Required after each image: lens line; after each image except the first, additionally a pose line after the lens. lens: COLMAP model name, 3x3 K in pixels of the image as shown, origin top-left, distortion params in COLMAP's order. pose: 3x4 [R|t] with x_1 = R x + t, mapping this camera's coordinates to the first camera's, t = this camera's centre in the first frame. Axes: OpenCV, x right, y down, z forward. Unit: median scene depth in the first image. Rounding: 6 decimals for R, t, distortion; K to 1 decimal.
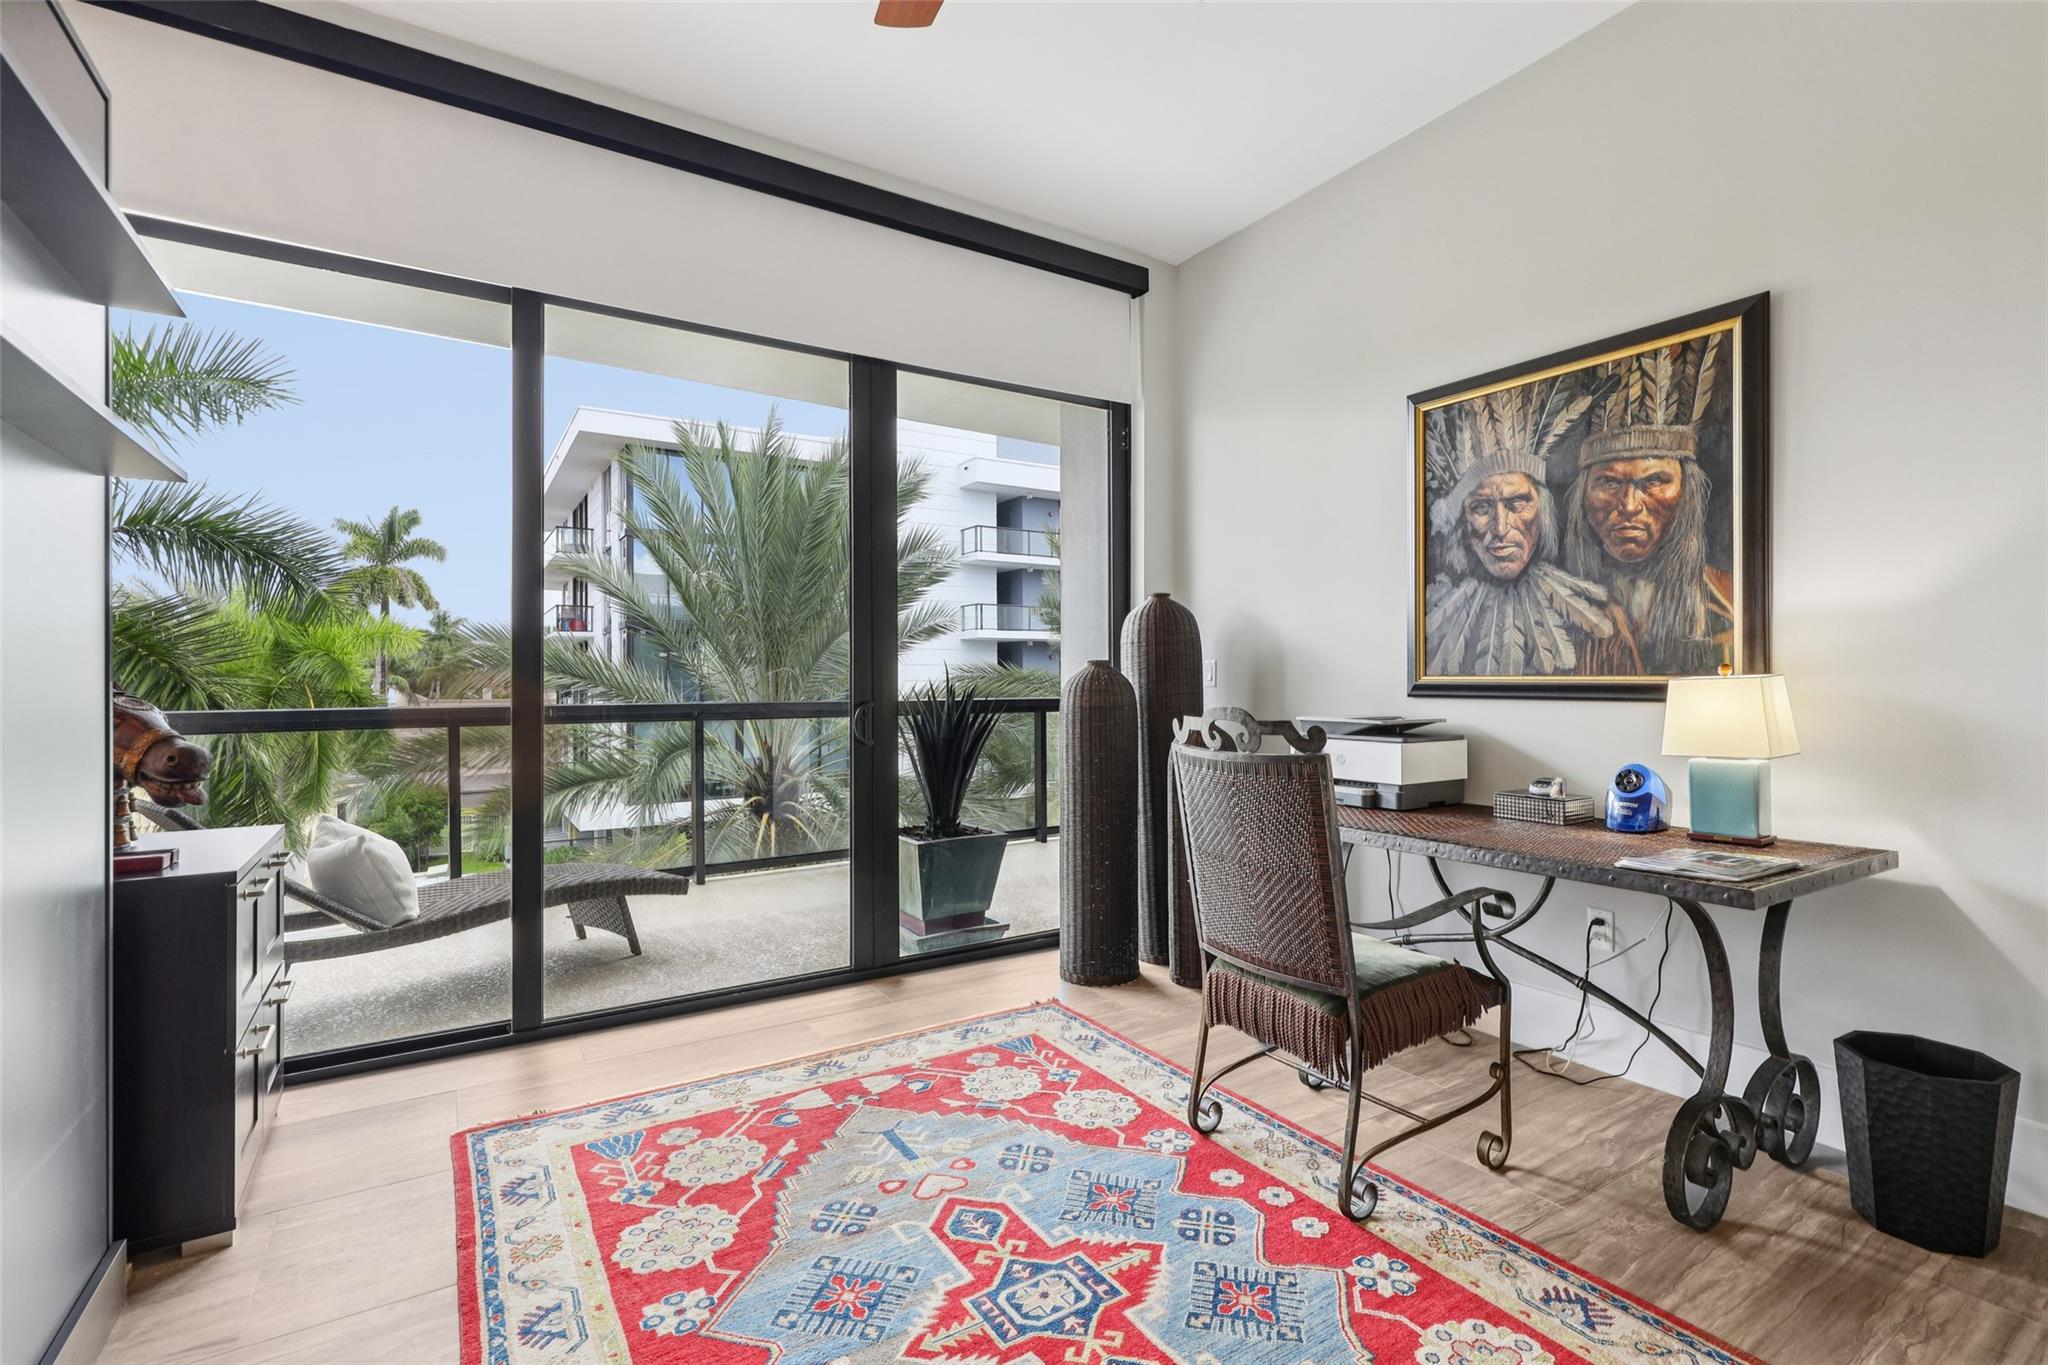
lens RADIAL K [[943.6, 0, 1028.7], [0, 943.6, 678.3], [0, 0, 1]] dist [-0.000030, 0.000368]
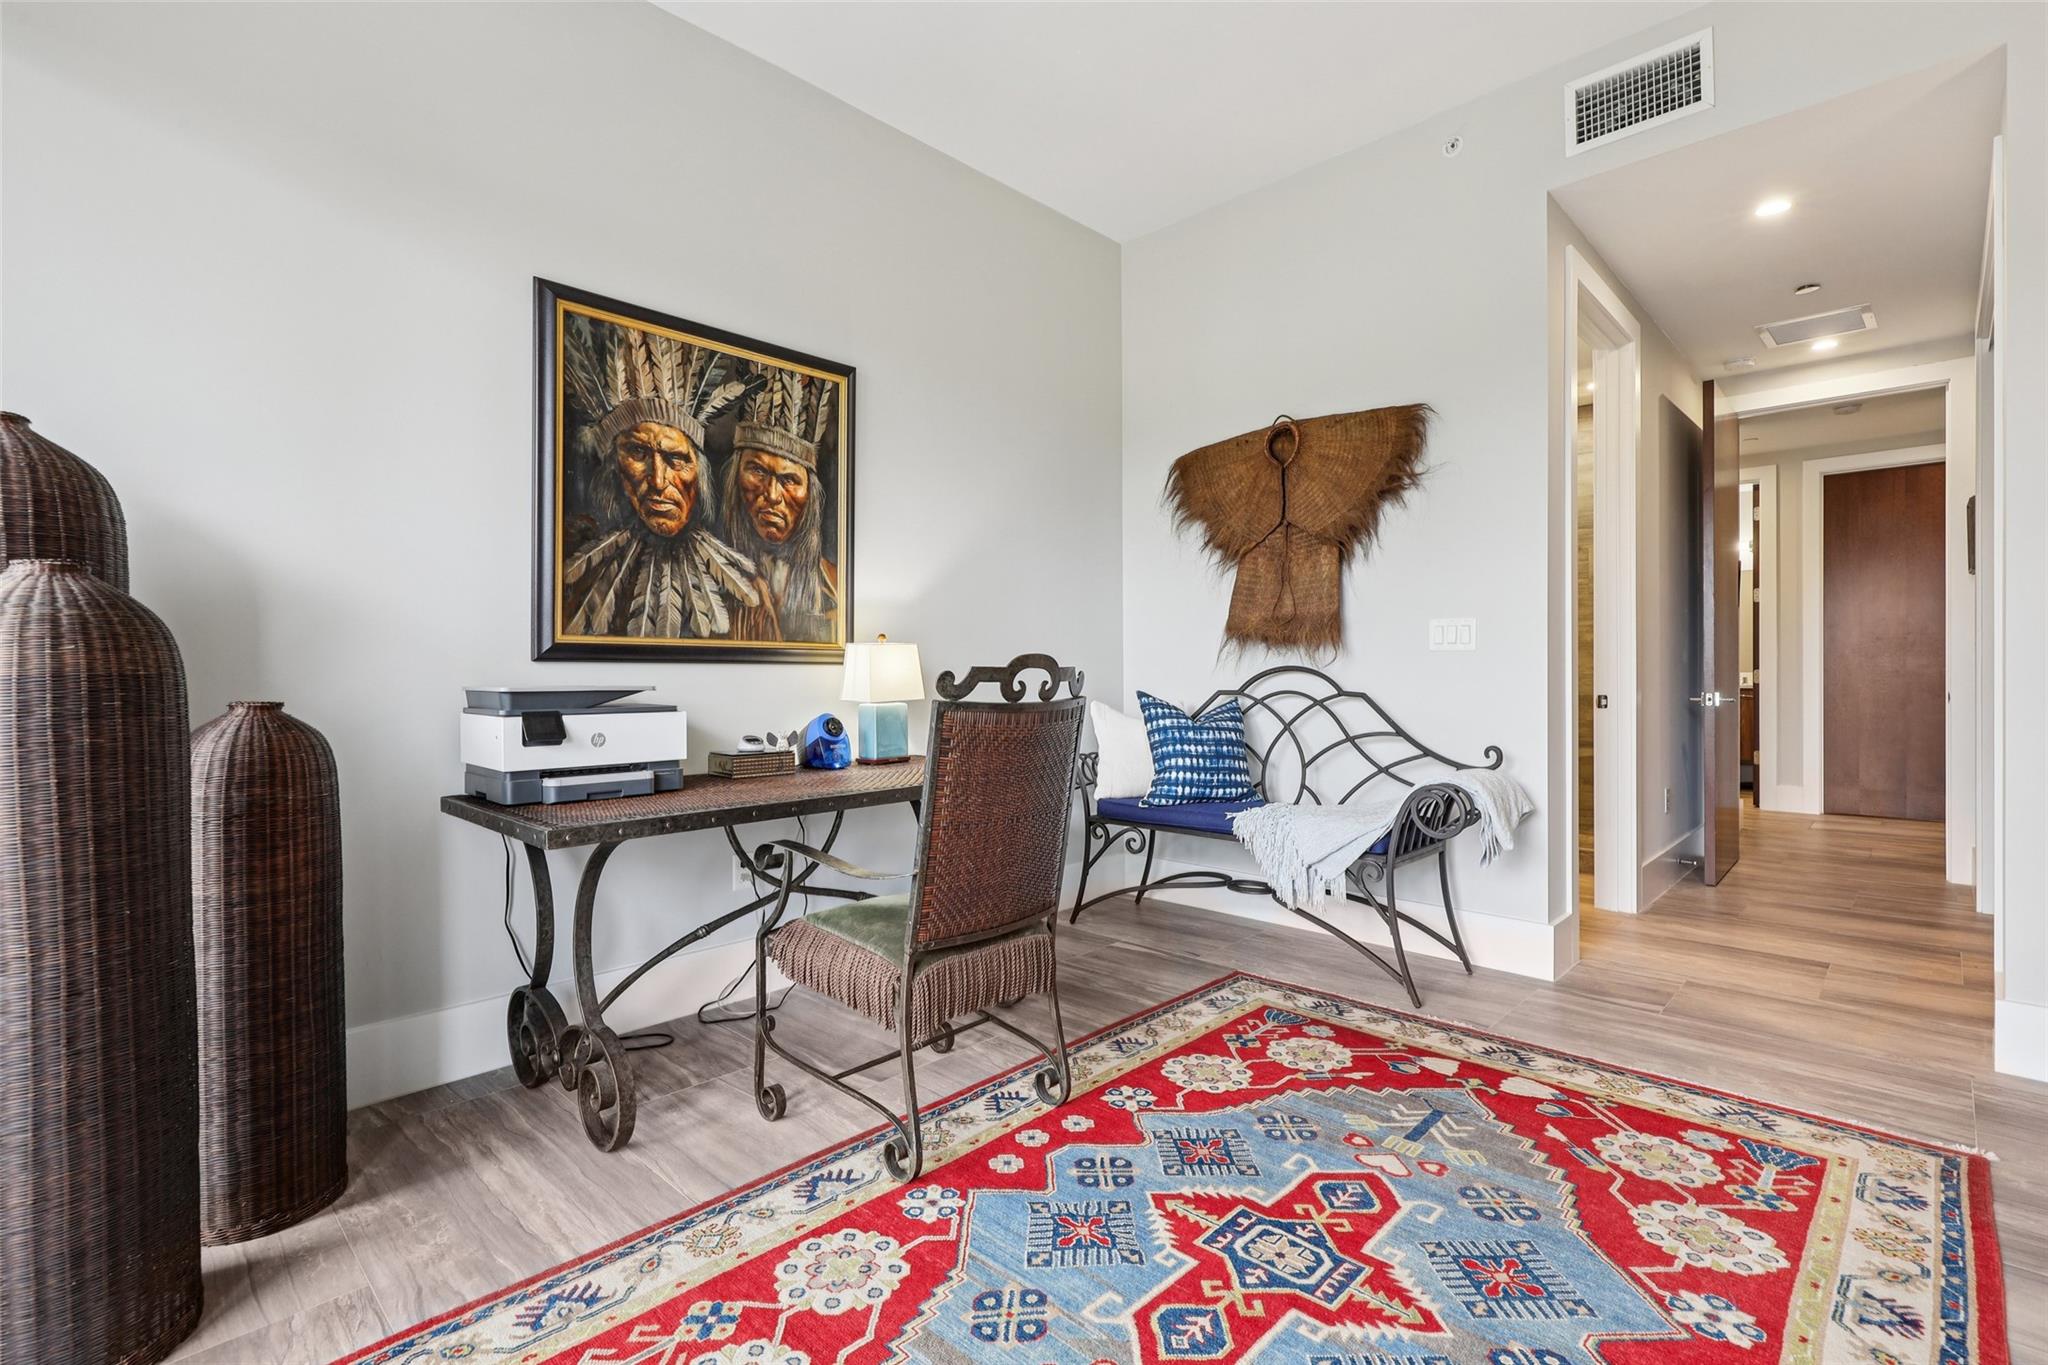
lens RADIAL K [[943.6, 0, 1028.7], [0, 943.6, 678.3], [0, 0, 1]] dist [-0.000030, 0.000368]
pose [[-0.241195, -0.006283, 0.970456, -0.567228], [-0.002809, 0.999979, 0.005776, 0.035055], [-0.970473, -0.001332, -0.241208, 0.978147]]
